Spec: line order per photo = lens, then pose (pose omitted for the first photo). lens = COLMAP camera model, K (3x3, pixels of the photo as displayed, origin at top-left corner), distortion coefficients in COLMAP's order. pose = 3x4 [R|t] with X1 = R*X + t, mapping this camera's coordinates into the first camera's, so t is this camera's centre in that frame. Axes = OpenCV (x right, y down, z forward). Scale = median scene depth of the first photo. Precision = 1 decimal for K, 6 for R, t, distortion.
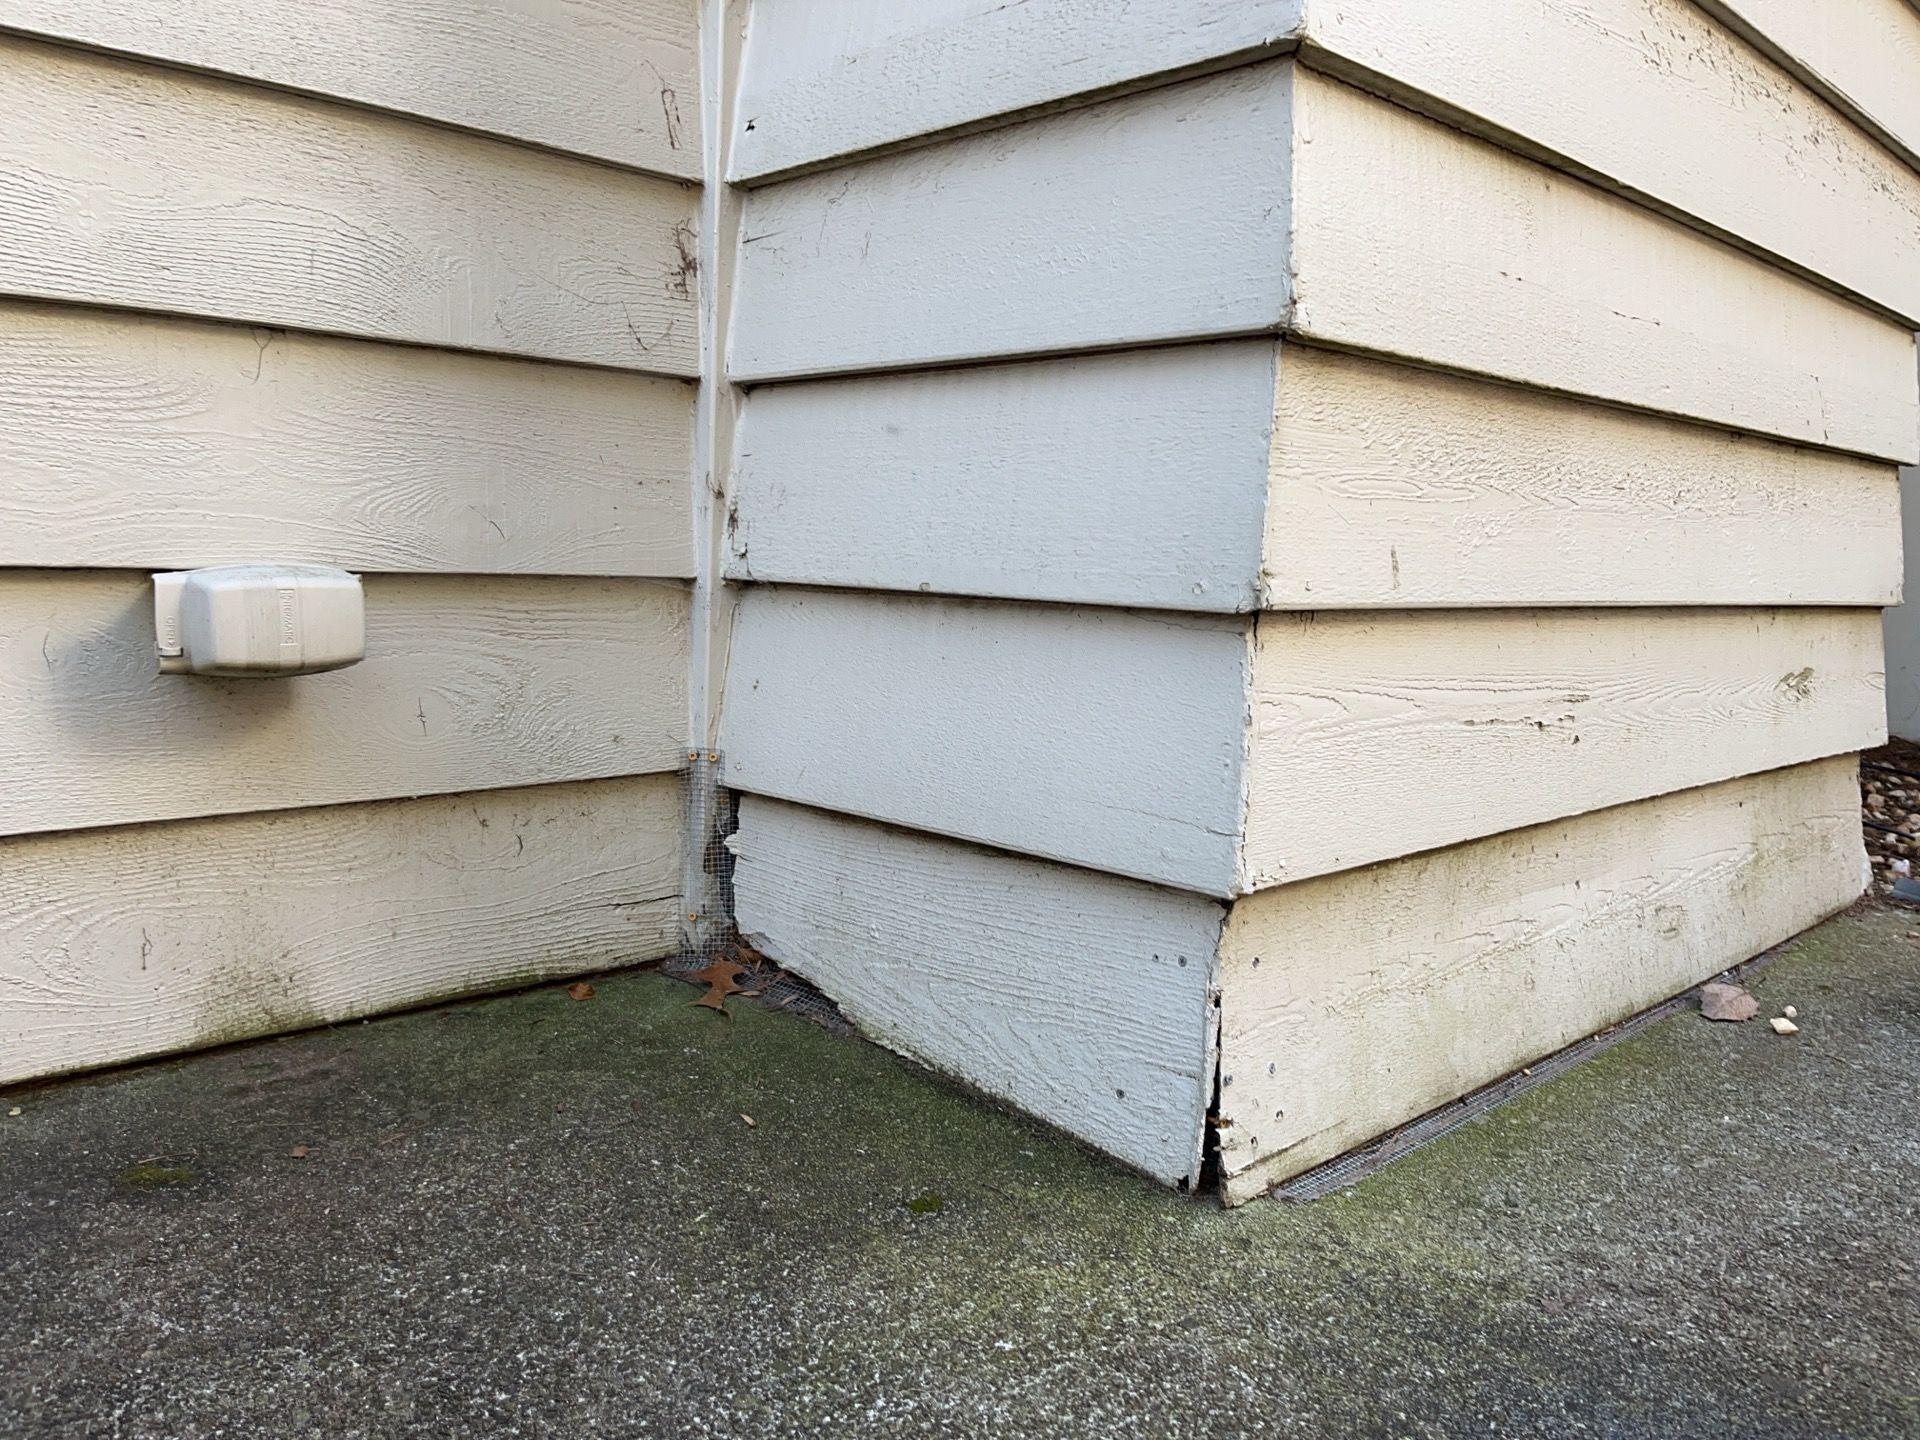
lens RADIAL K [[1455.5, 0, 970.8], [0, 1455.5, 714.7], [0, 0, 1]] dist [0.056071, -0.086213]
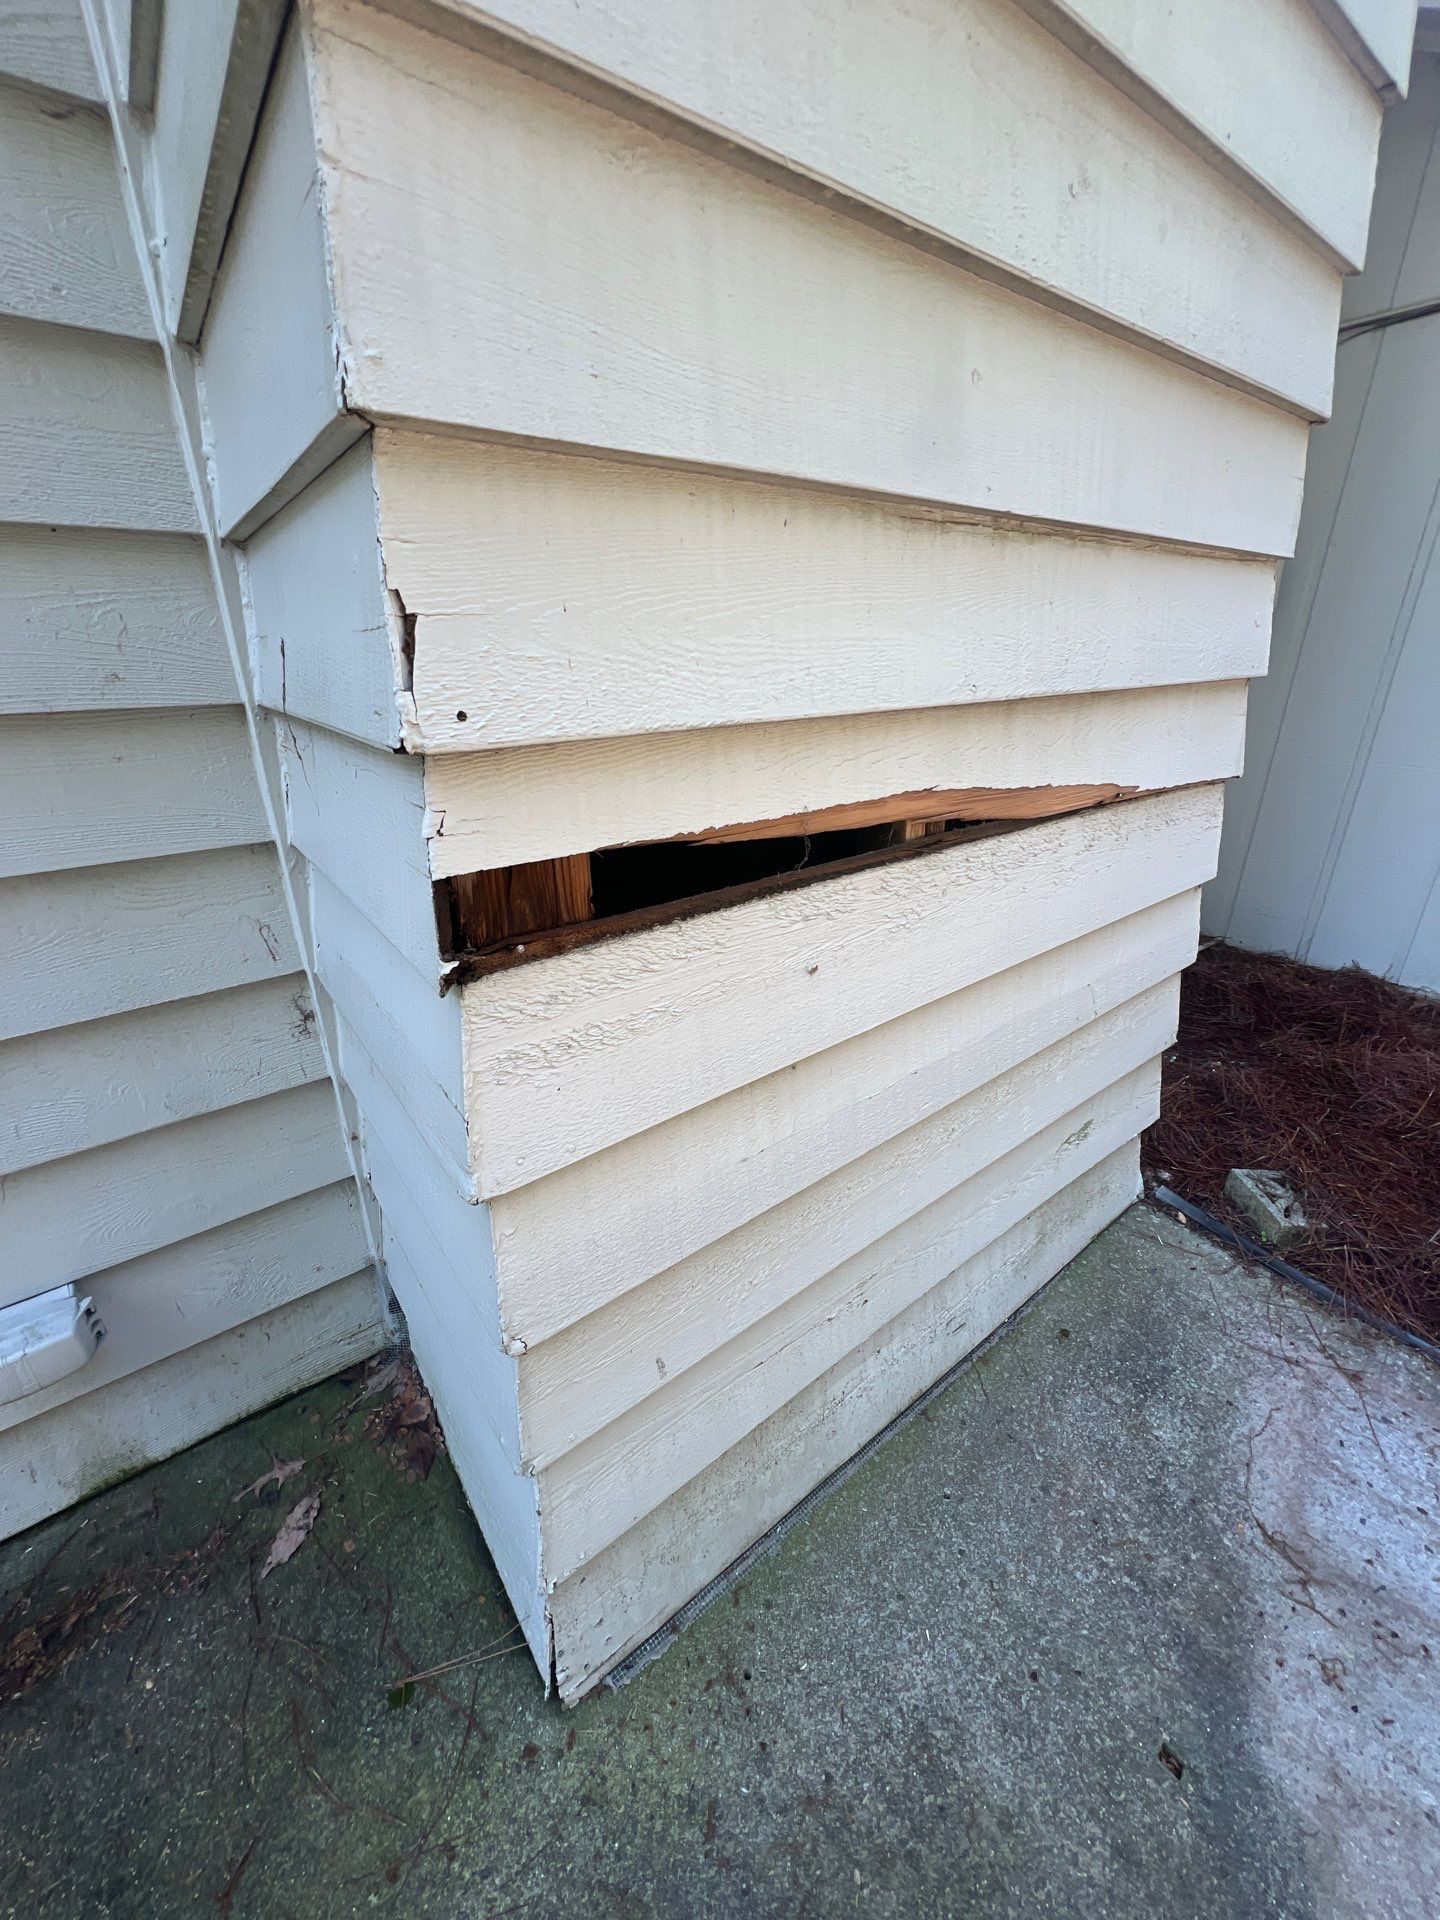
lens RADIAL K [[774.7, 0, 732.1], [0, 774.7, 954.7], [0, 0, 1]] dist [-0.002084, -0.000253]
pose [[0.994358, -0.011632, -0.105434, 0.392941], [0.037811, 0.967545, 0.249854, -0.626829], [0.099106, -0.252431, 0.962526, 0.284017]]
